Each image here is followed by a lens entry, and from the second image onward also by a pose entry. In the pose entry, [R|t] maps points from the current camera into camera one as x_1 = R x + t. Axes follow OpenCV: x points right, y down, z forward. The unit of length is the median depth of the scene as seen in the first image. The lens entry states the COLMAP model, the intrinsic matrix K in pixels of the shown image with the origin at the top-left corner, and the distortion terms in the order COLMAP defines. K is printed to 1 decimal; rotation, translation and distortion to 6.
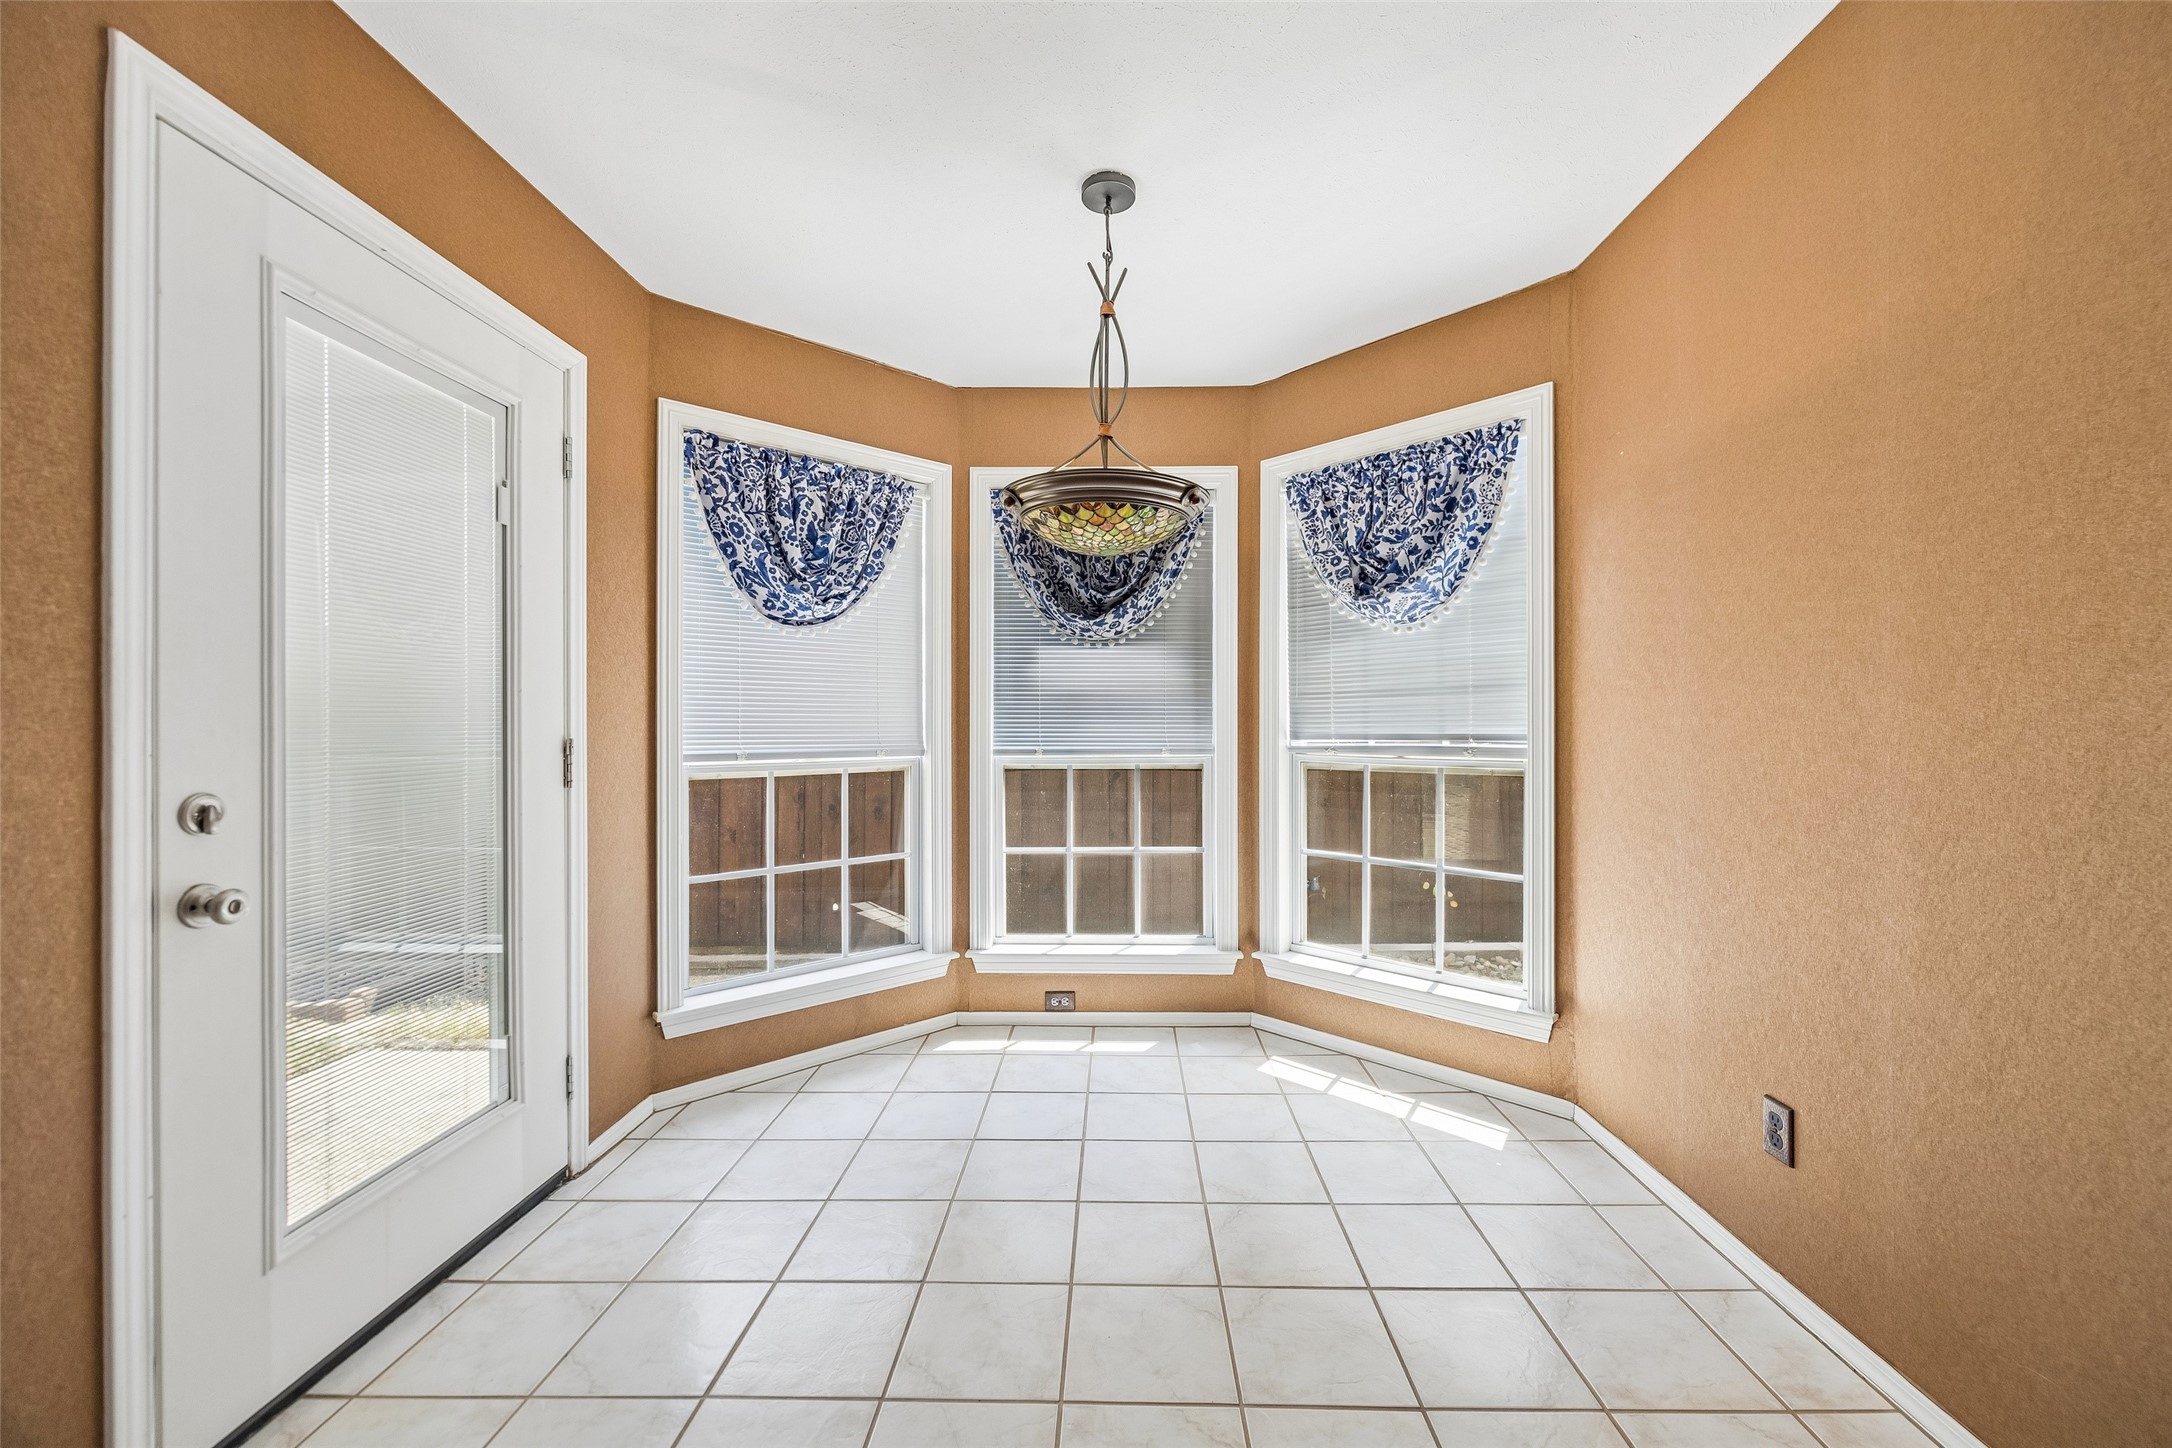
lens RADIAL K [[849.2, 0, 1098.1], [0, 849.2, 723.9], [0, 0, 1]] dist [0.000151, 0.000364]
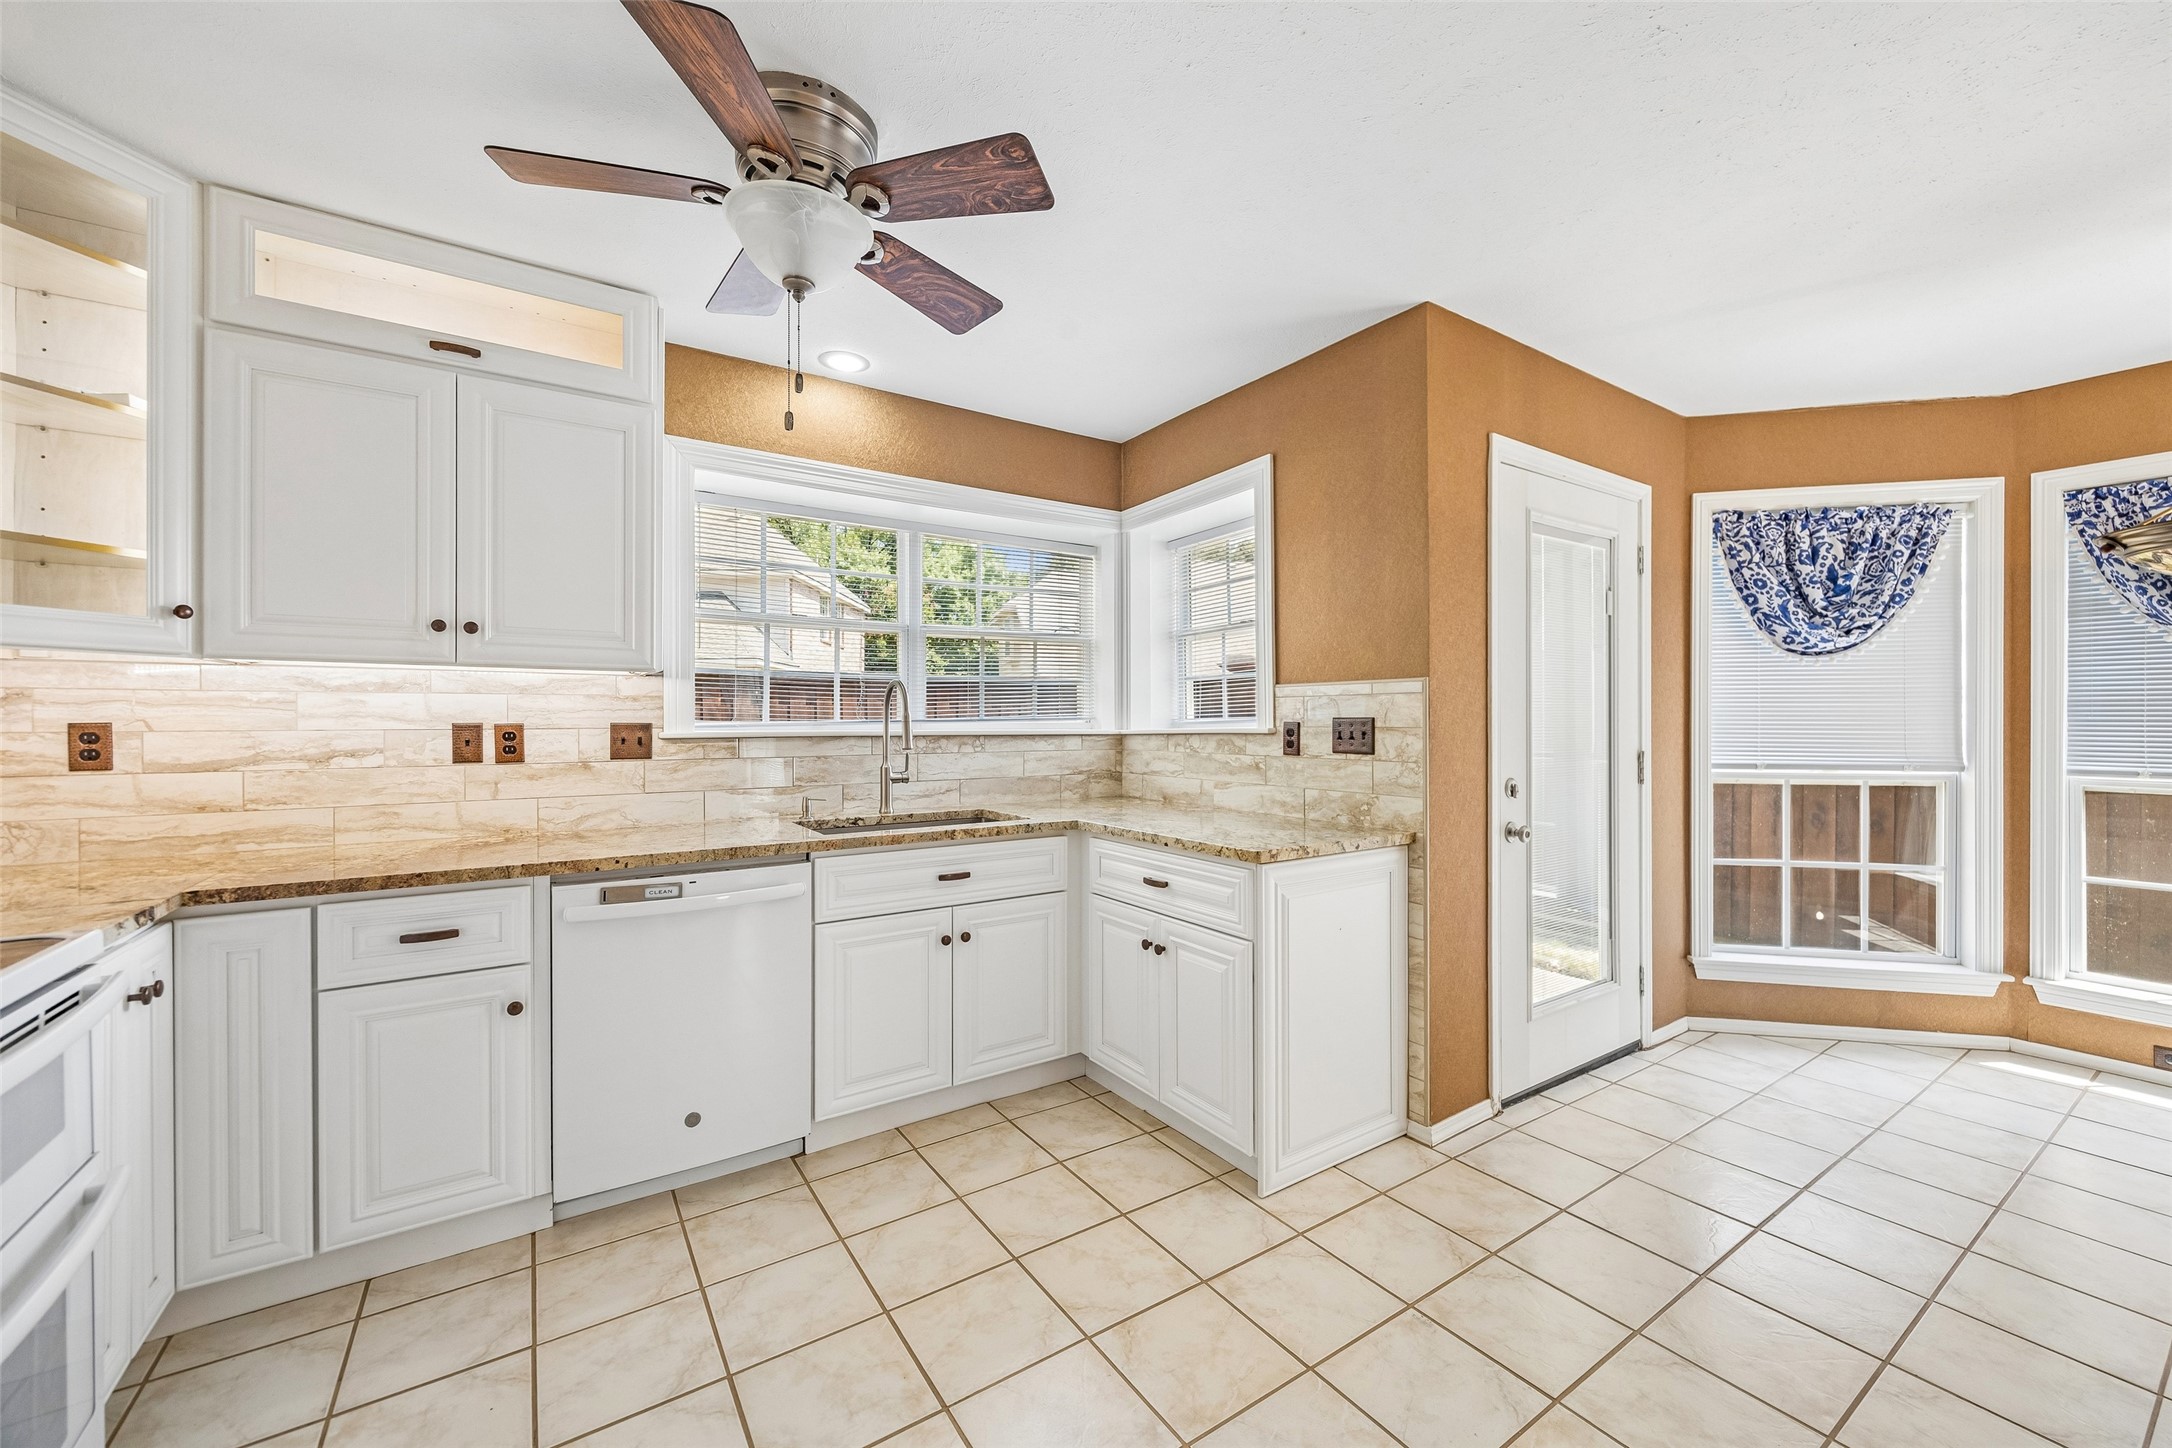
lens RADIAL K [[841.3, 0, 1104.3], [0, 841.3, 721.7], [0, 0, 1]] dist [-0.000526, -0.000472]
pose [[0.577793, 0.002129, -0.816180, 0.021894], [0.000385, 0.999996, 0.002881, -0.029241], [0.816183, -0.001979, 0.577790, -0.465195]]
